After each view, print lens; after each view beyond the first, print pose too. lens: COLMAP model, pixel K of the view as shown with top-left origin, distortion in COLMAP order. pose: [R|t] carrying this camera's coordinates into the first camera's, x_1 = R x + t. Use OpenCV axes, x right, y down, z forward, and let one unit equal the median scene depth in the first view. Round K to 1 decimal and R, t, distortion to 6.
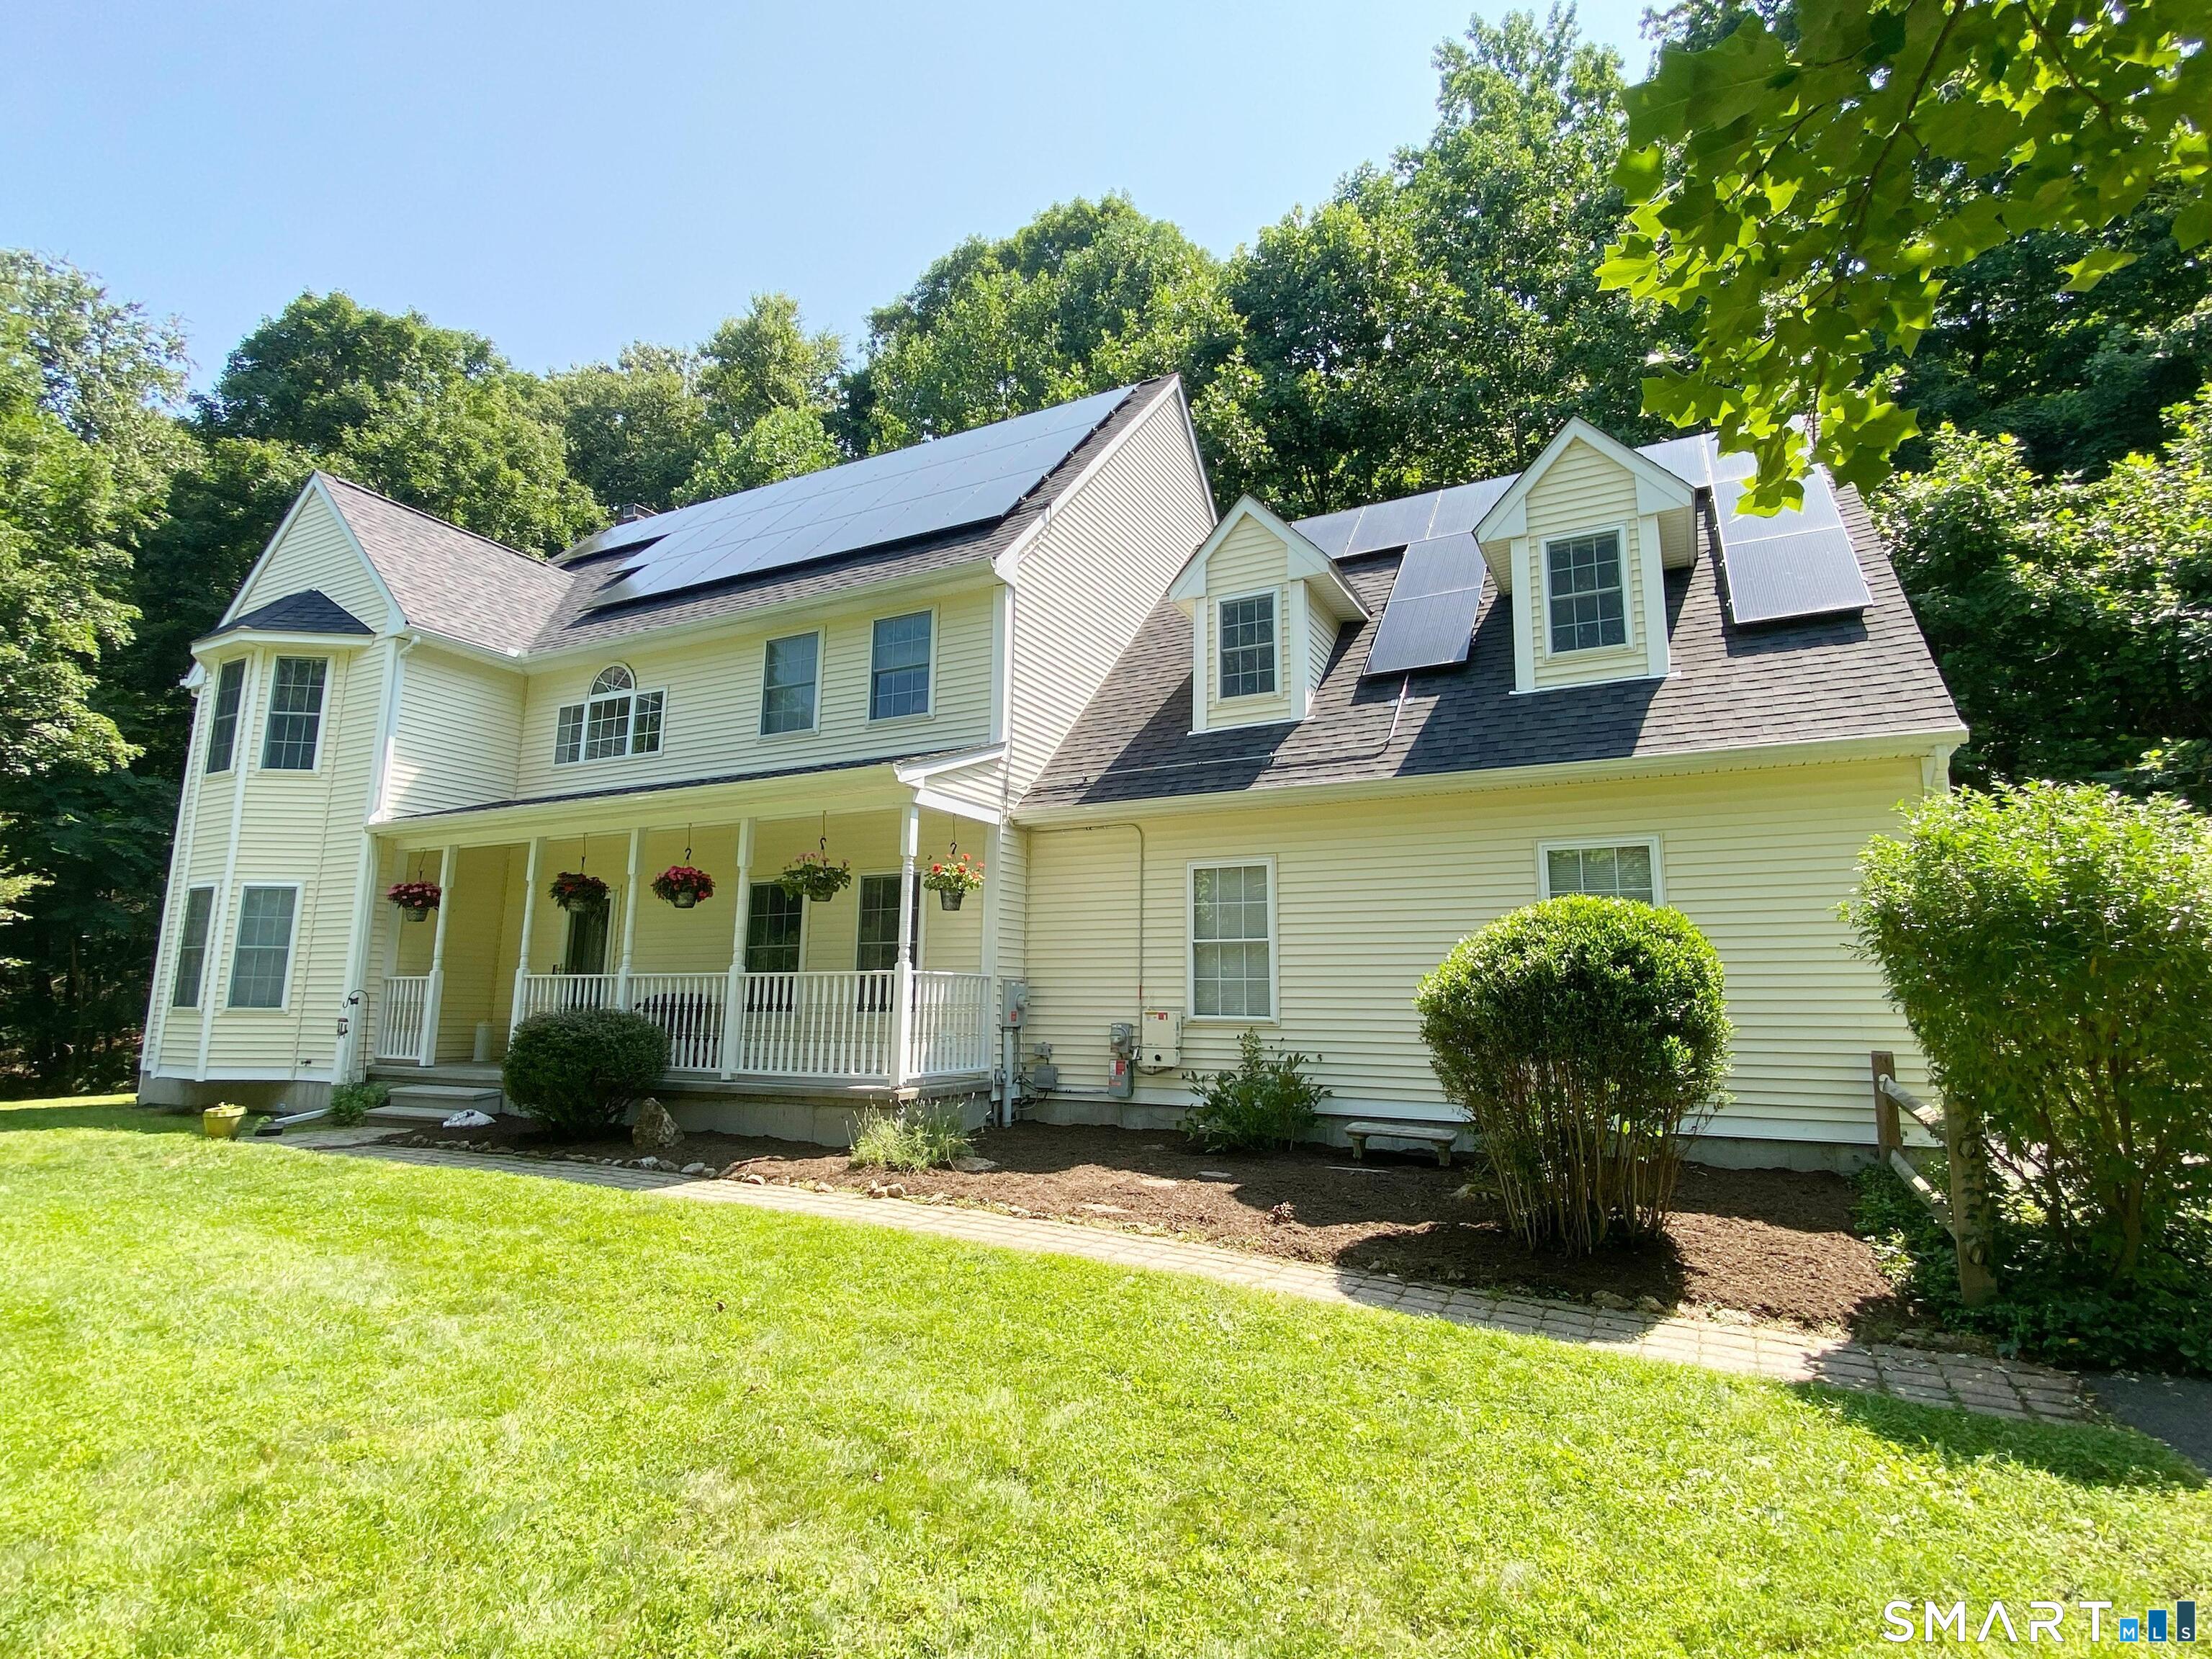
lens RADIAL K [[1092.3, 0, 1106.0], [0, 1092.3, 829.5], [0, 0, 1]] dist [0.001735, -0.000116]
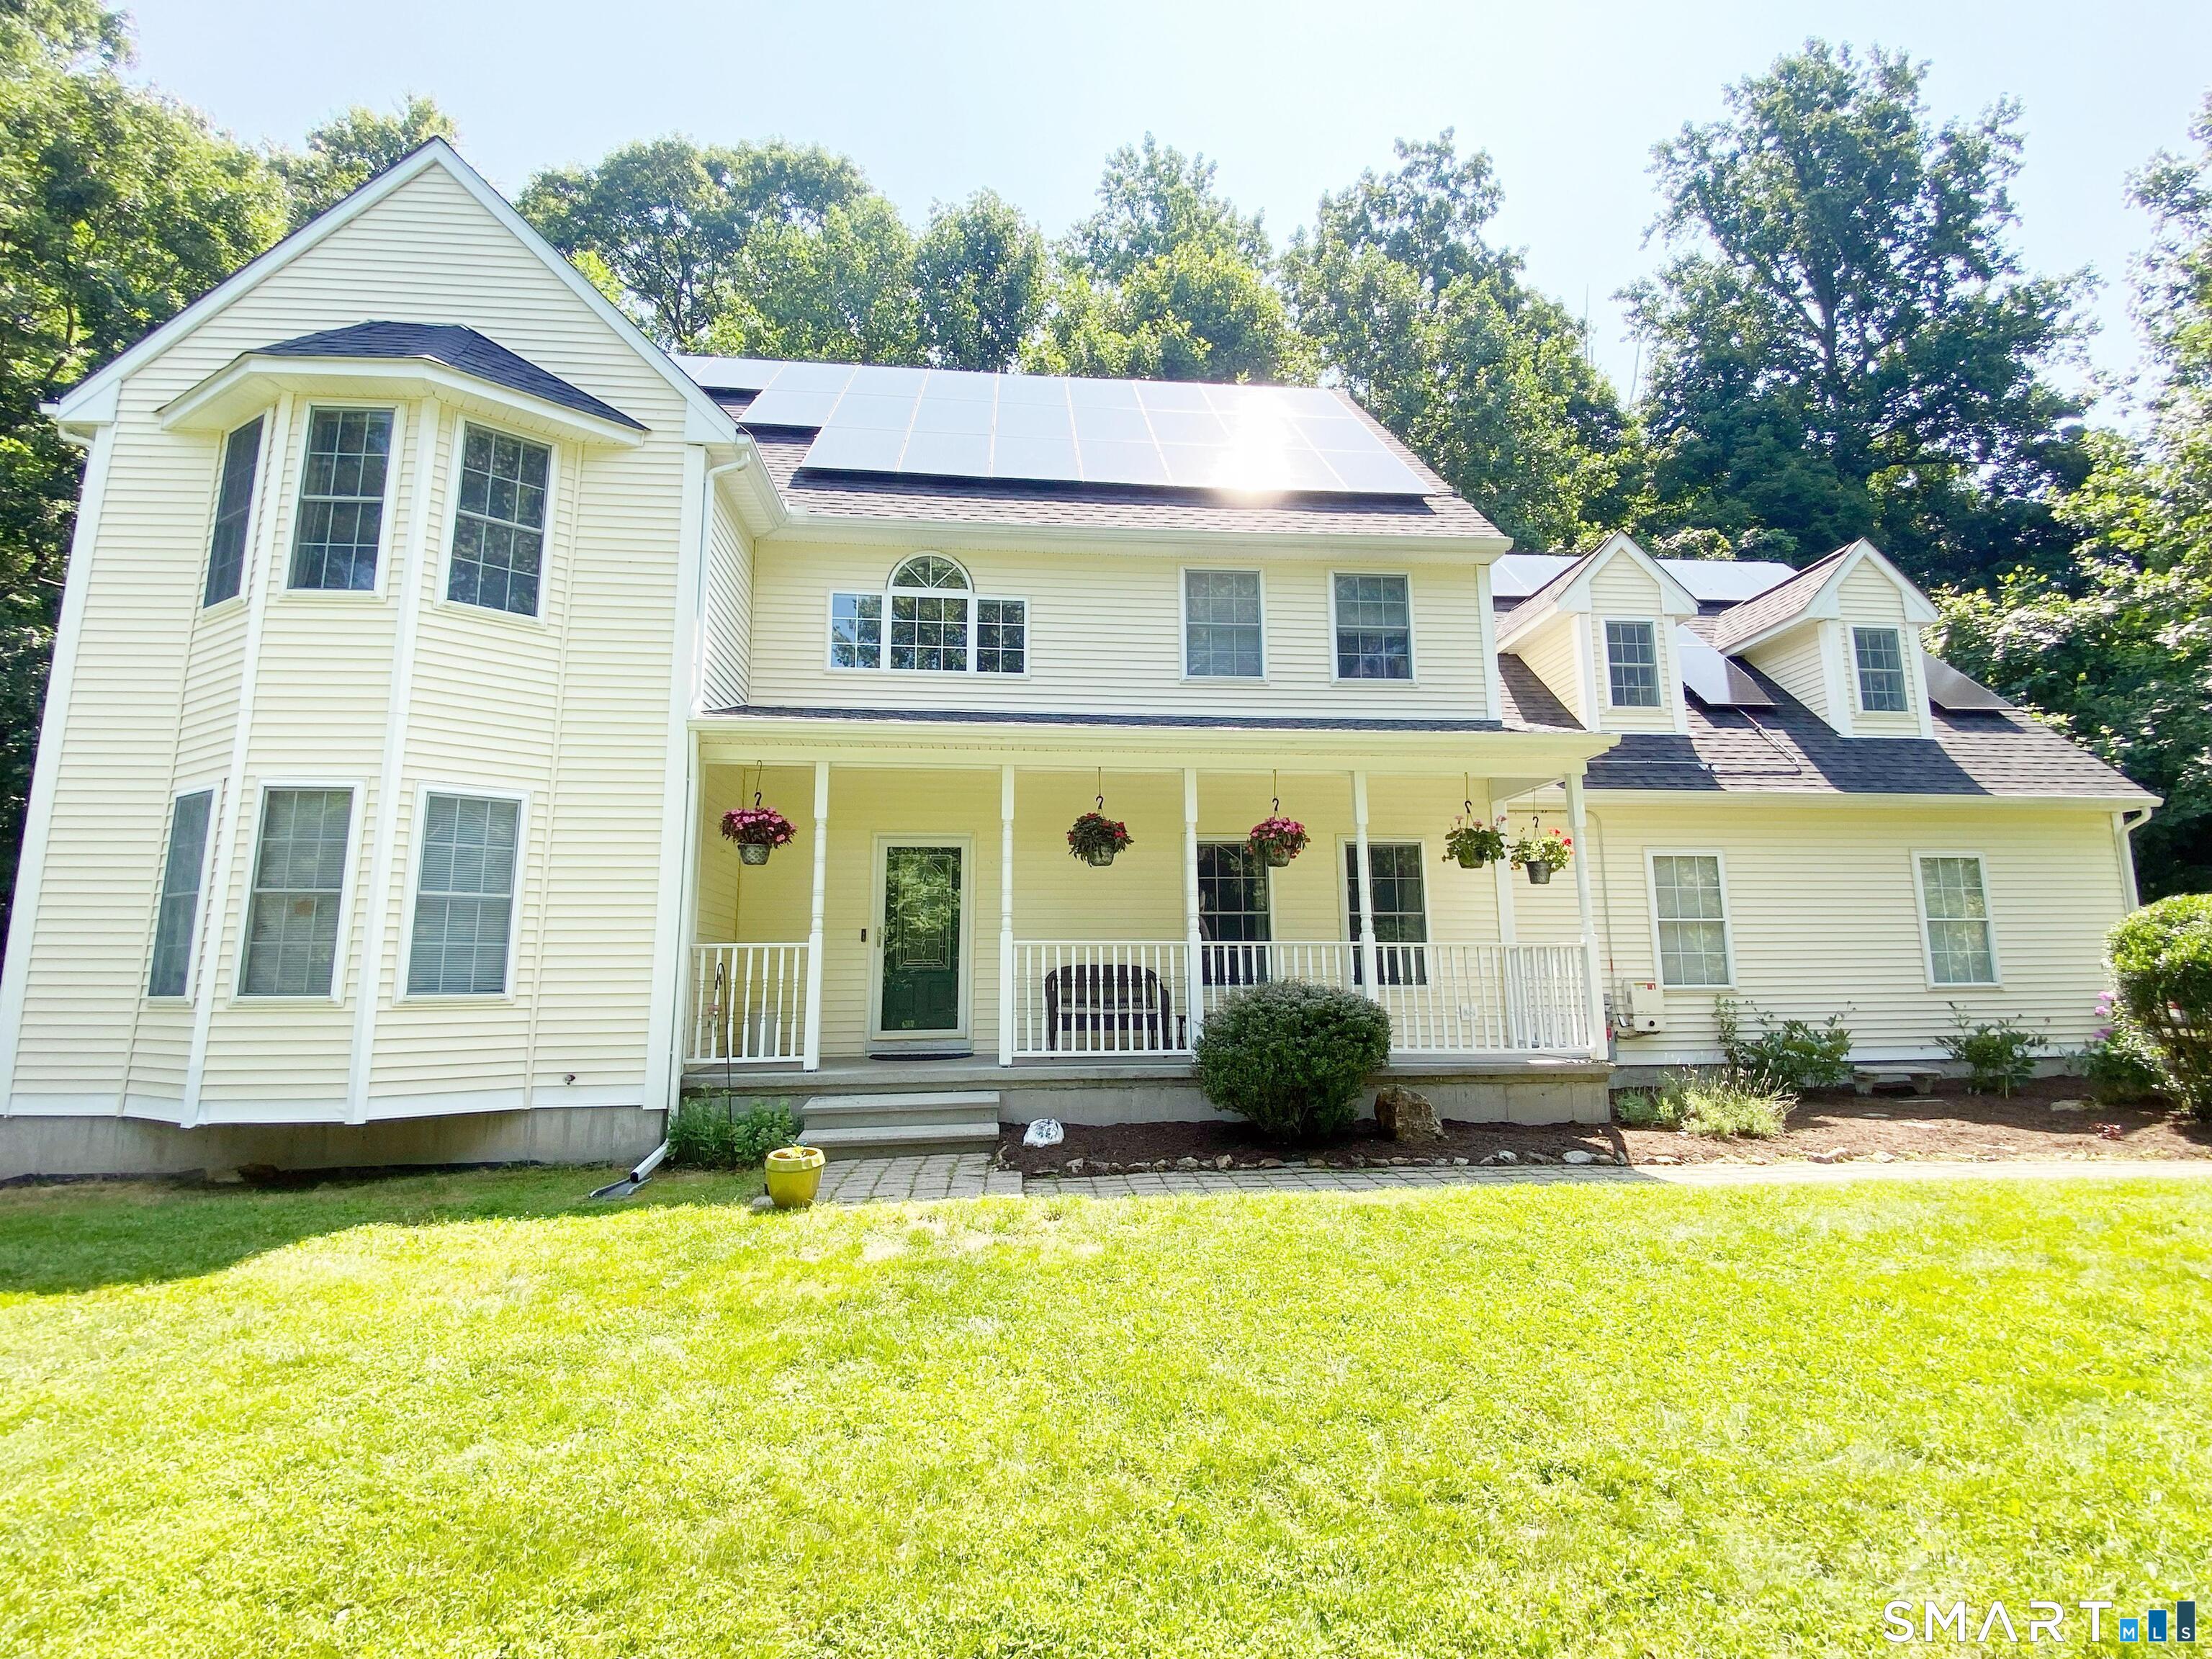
lens RADIAL K [[975.8, 0, 1106.0], [0, 975.8, 829.5], [0, 0, 1]] dist [0.049735, -0.049015]
pose [[0.844764, 0.068381, 0.530752, -0.768115], [-0.075673, 0.997100, -0.008022, 0.049251], [-0.529761, -0.033387, 0.847489, 0.348357]]
